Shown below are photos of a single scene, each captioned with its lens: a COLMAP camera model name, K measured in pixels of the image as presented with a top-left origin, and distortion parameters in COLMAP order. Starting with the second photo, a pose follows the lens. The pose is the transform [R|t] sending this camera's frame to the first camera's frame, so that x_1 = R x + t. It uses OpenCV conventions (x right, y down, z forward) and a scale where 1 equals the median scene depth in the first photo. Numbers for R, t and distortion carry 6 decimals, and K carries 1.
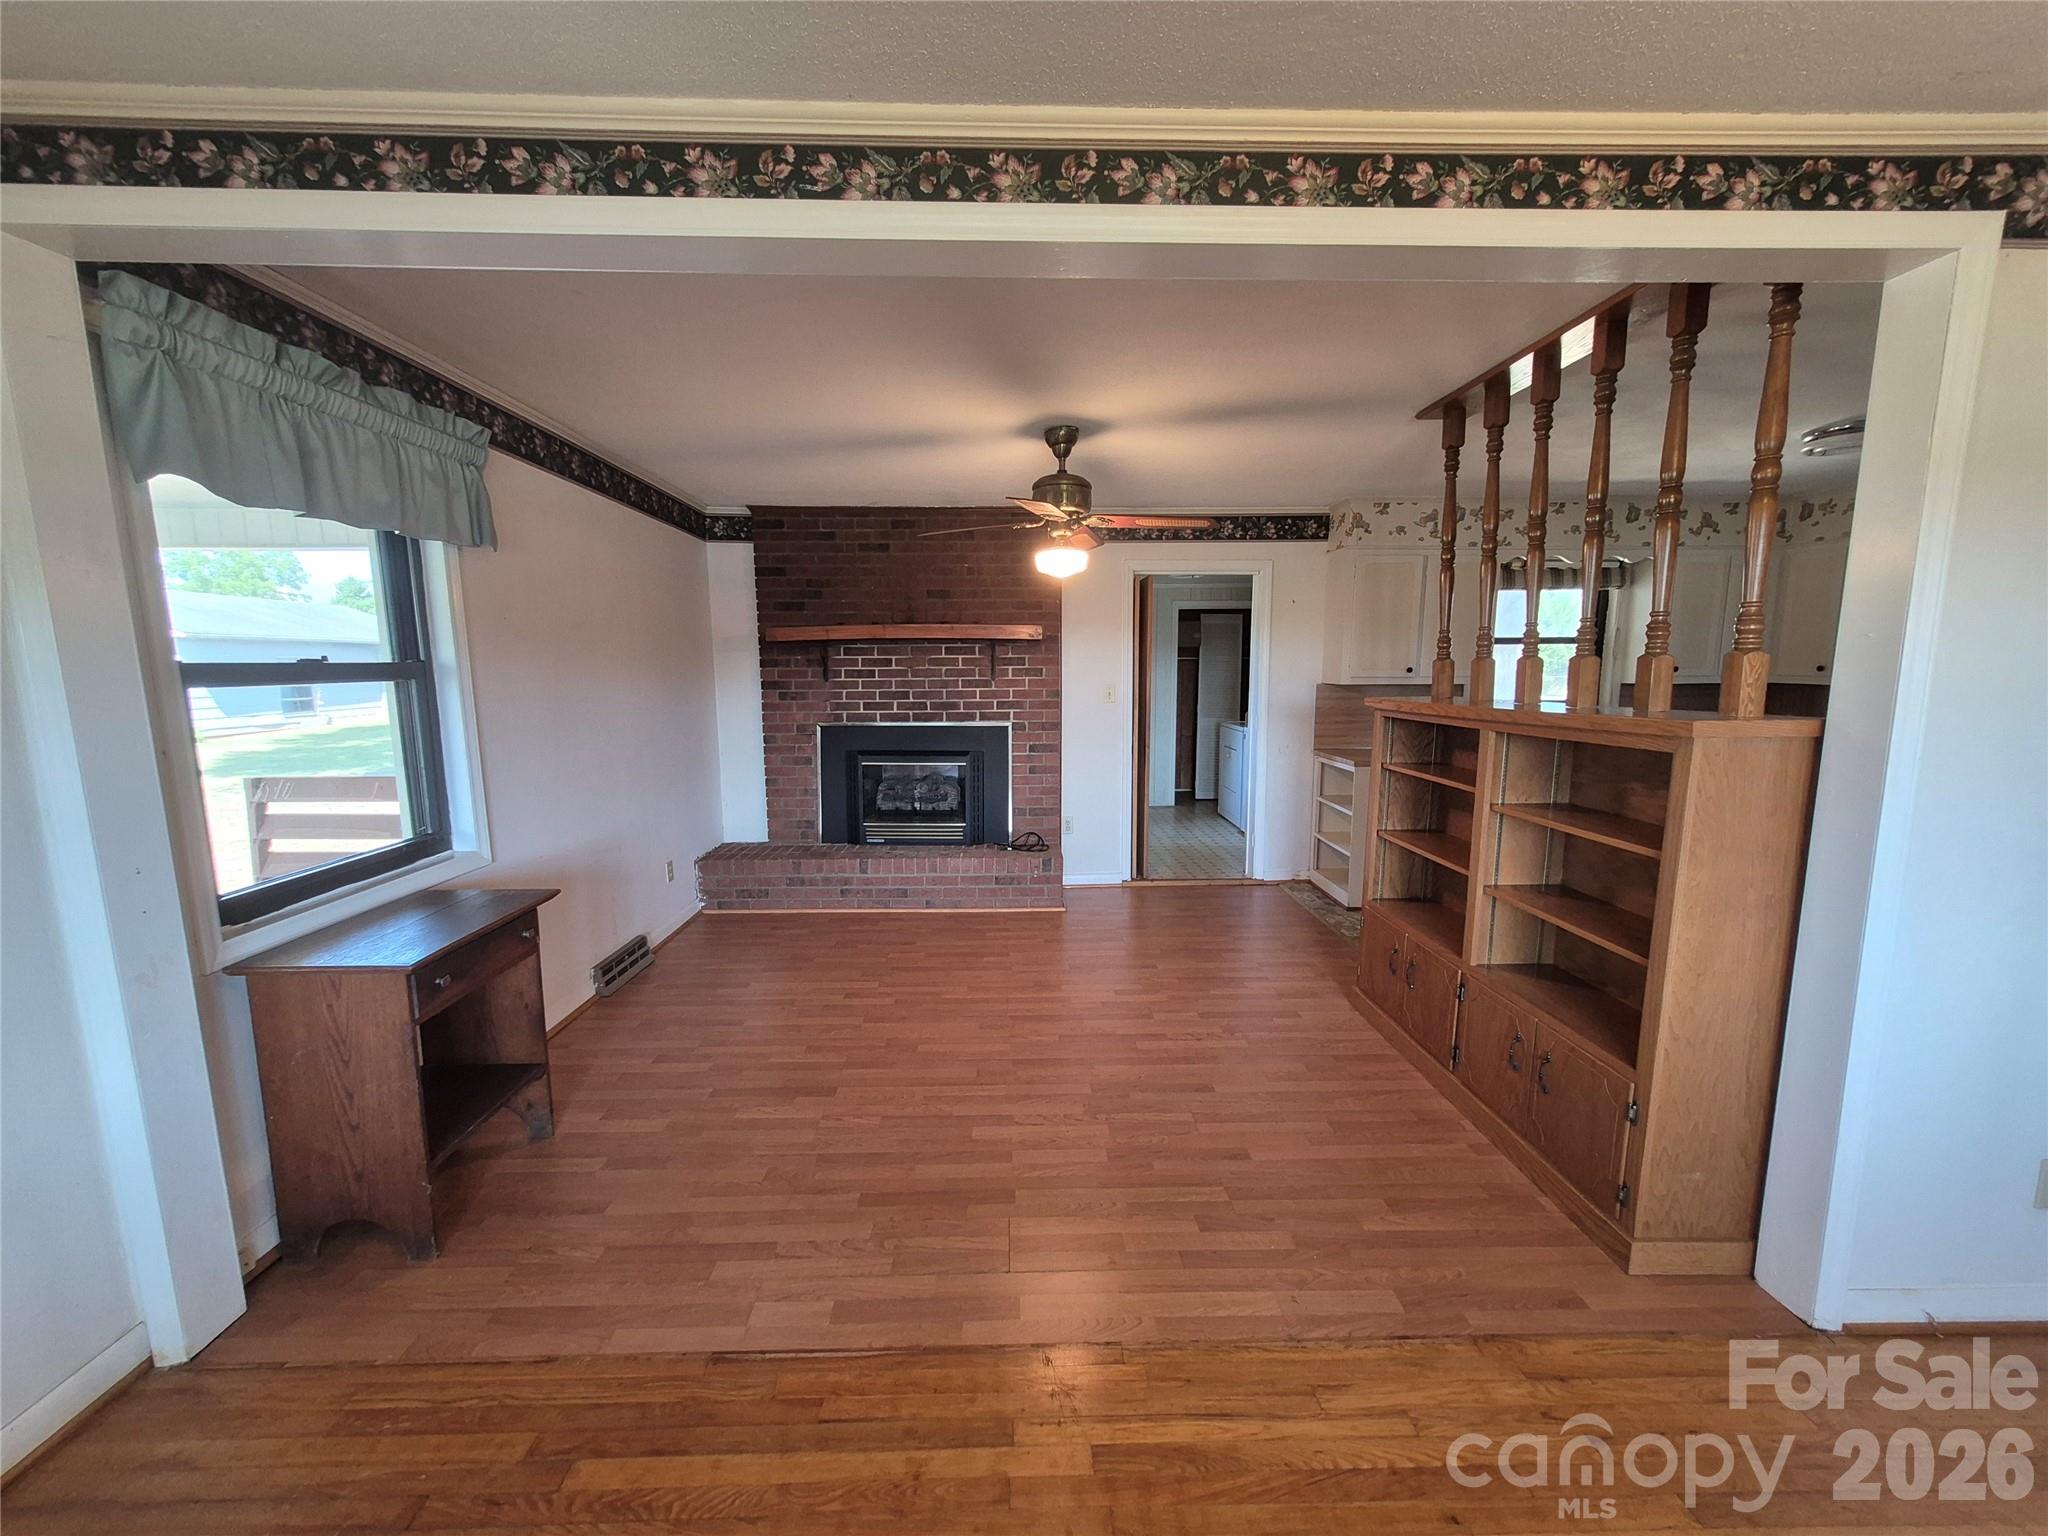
lens RADIAL K [[802.4, 0, 1023.0], [0, 802.4, 772.7], [0, 0, 1]] dist [-0.000585, 0.000021]
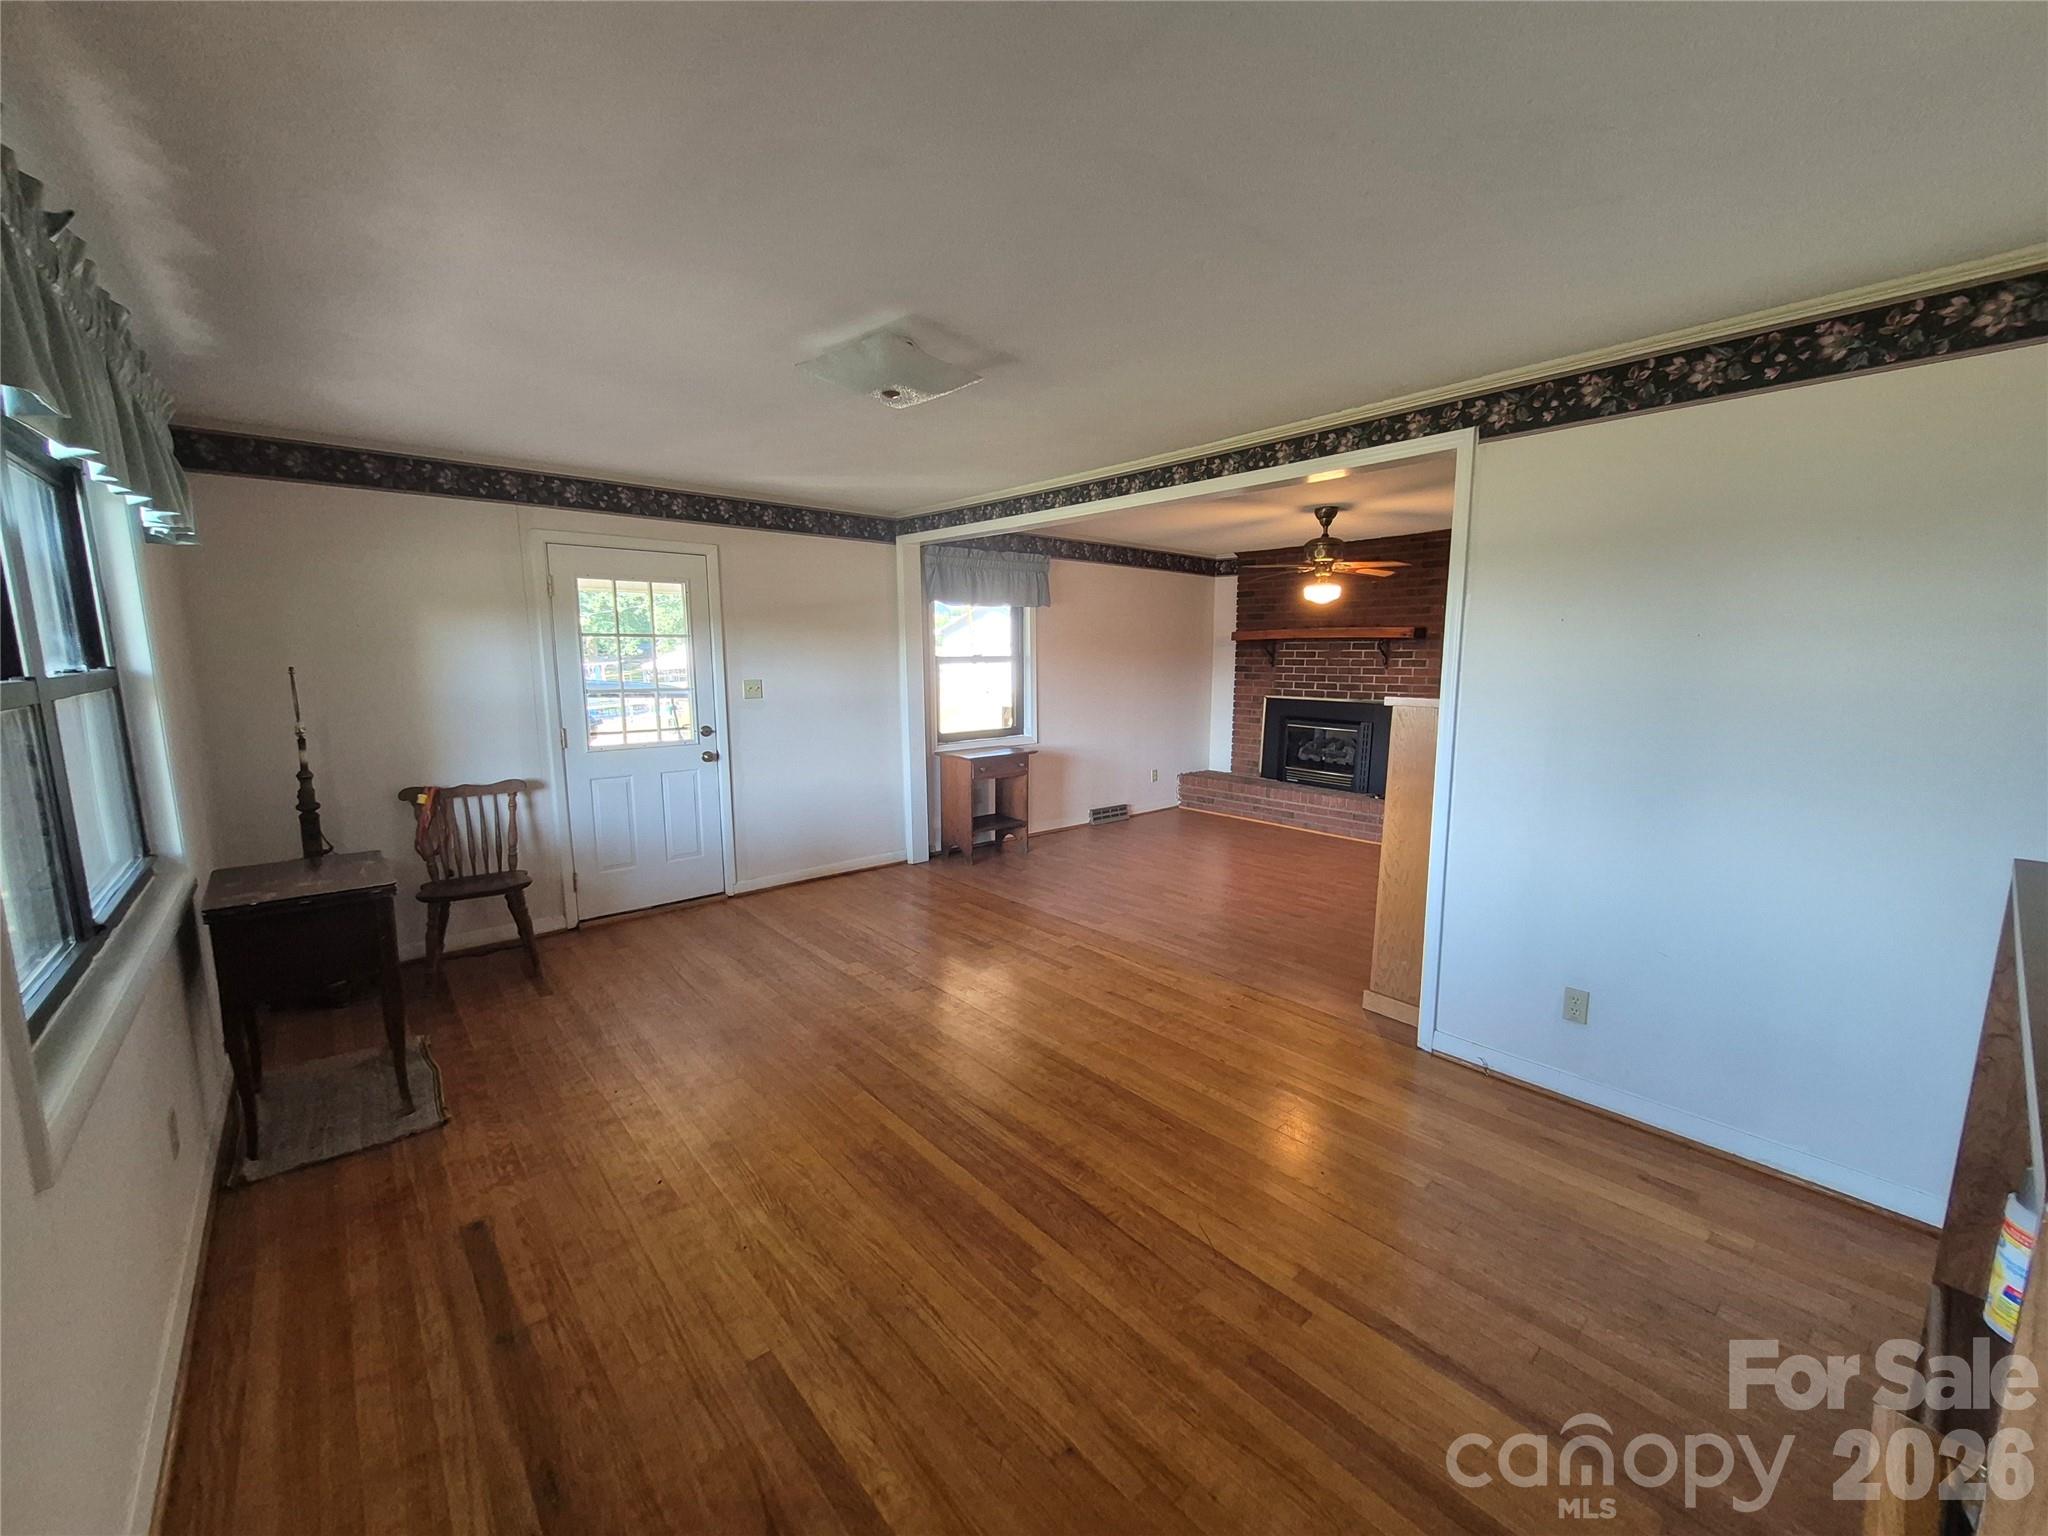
lens RADIAL K [[798.8, 0, 1030.0], [0, 798.8, 768.4], [0, 0, 1]] dist [0.000116, 0.000055]
pose [[0.646450, 0.114798, -0.754271, 0.620314], [-0.103161, 0.992688, 0.062670, 0.024962], [0.755950, 0.037299, 0.653566, -0.295533]]
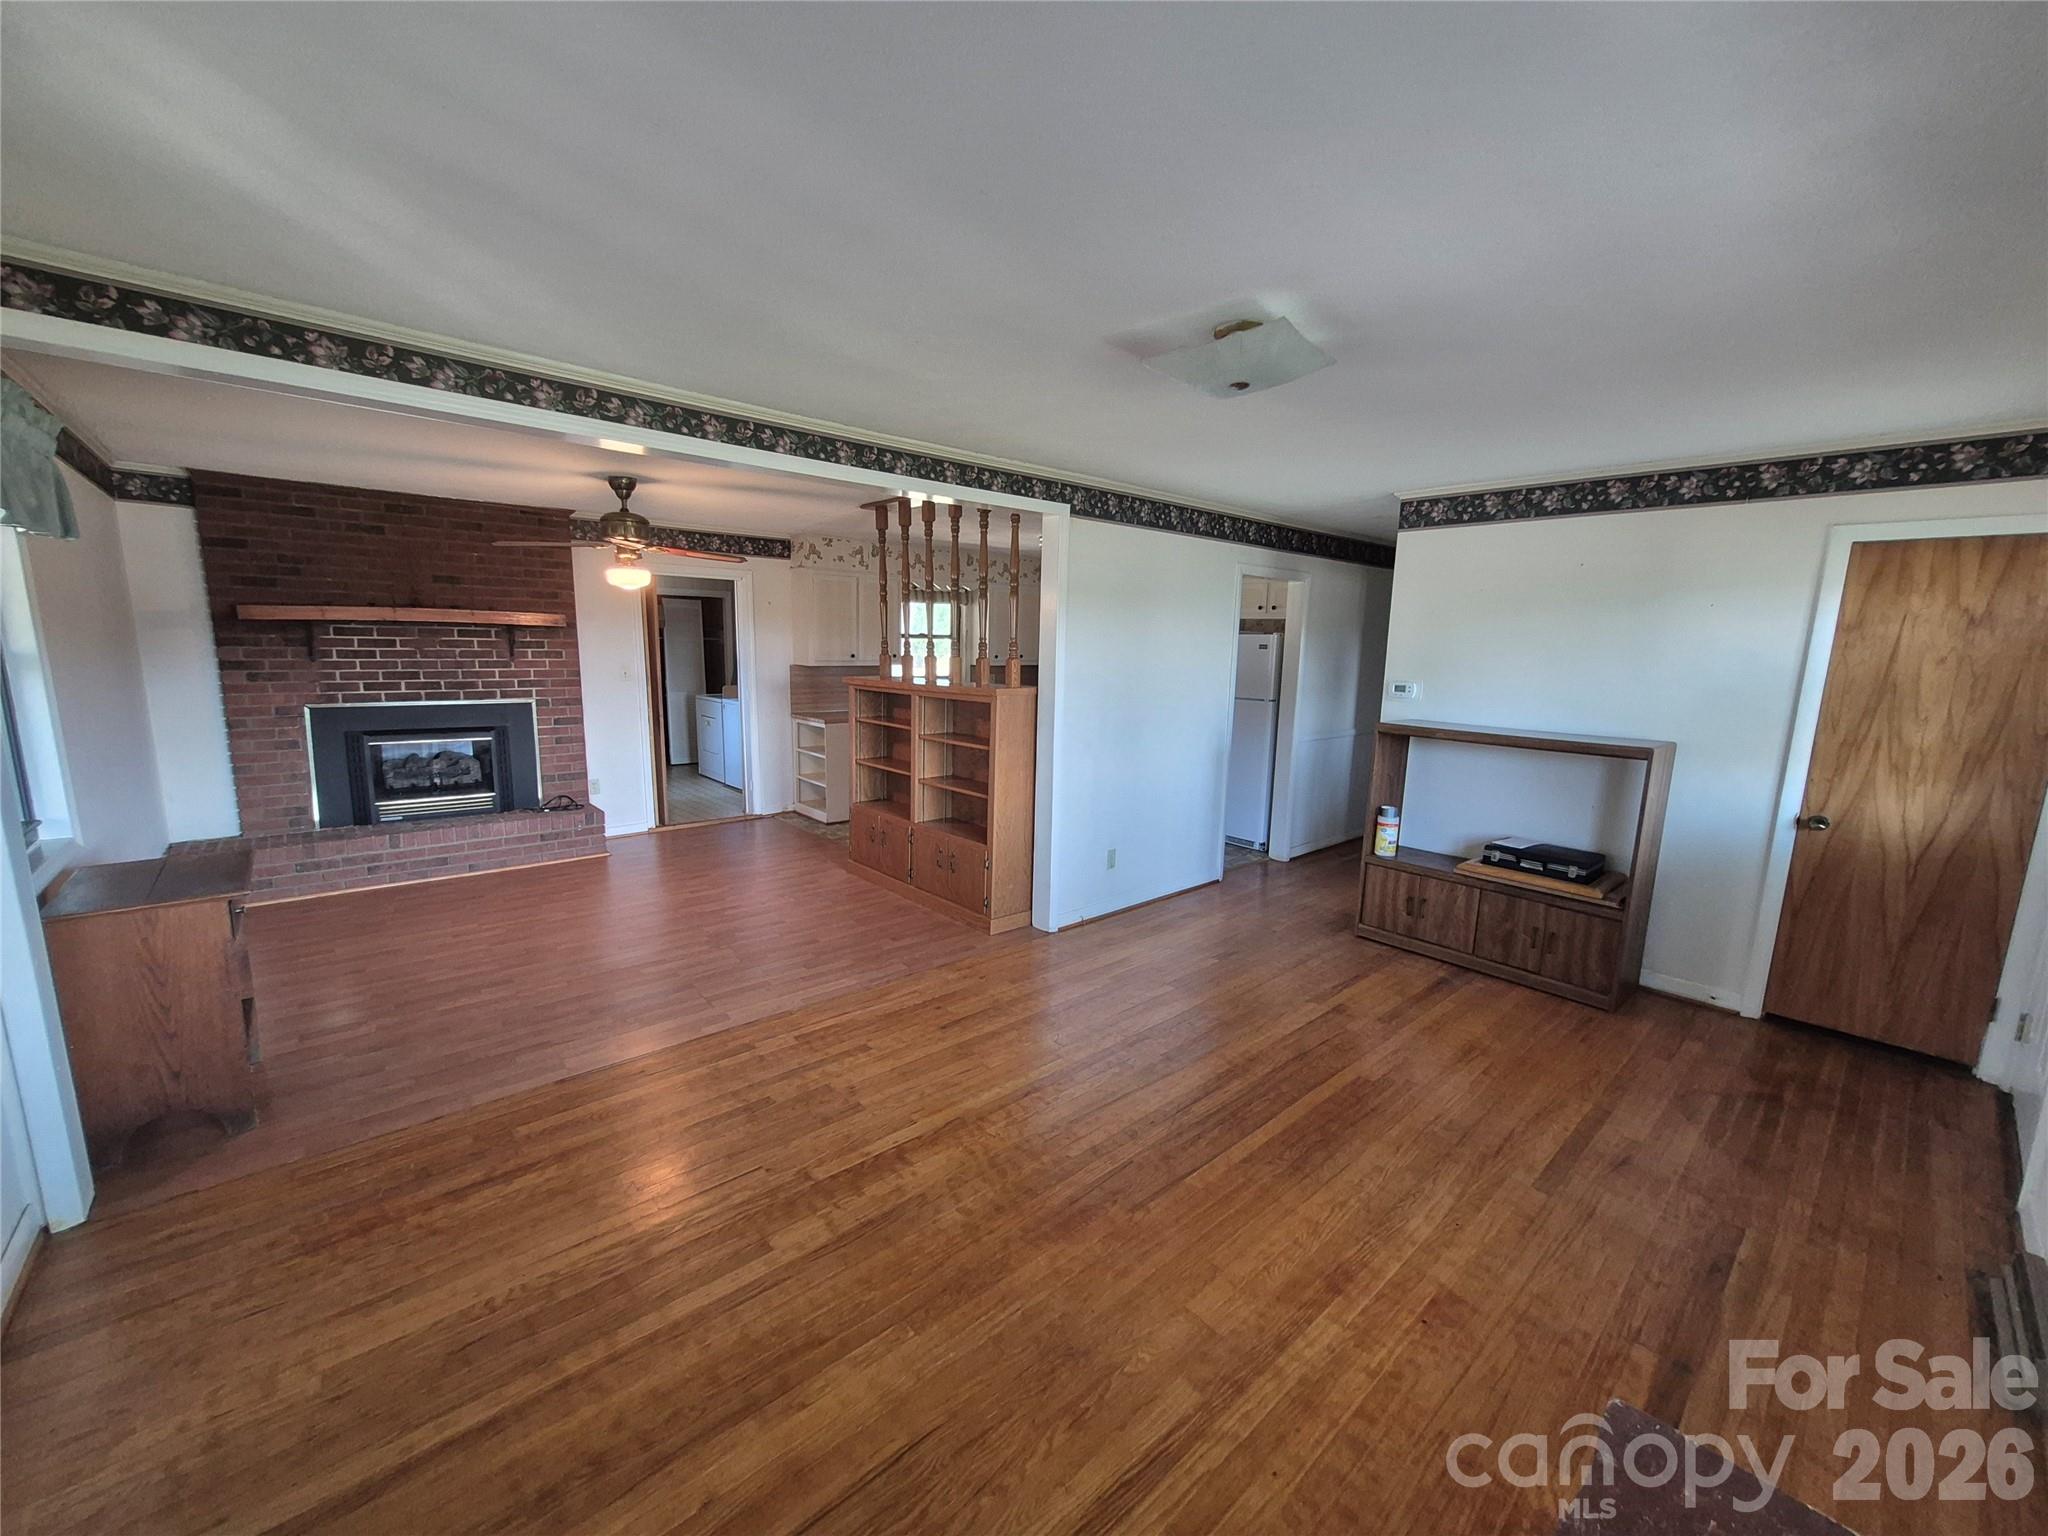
lens RADIAL K [[802.4, 0, 1023.0], [0, 802.4, 772.7], [0, 0, 1]] dist [-0.000585, 0.000021]
pose [[0.763736, -0.083550, 0.640099, -0.233129], [0.061242, 0.996494, 0.056998, 0.018702], [-0.642617, -0.004331, 0.766175, -0.315501]]
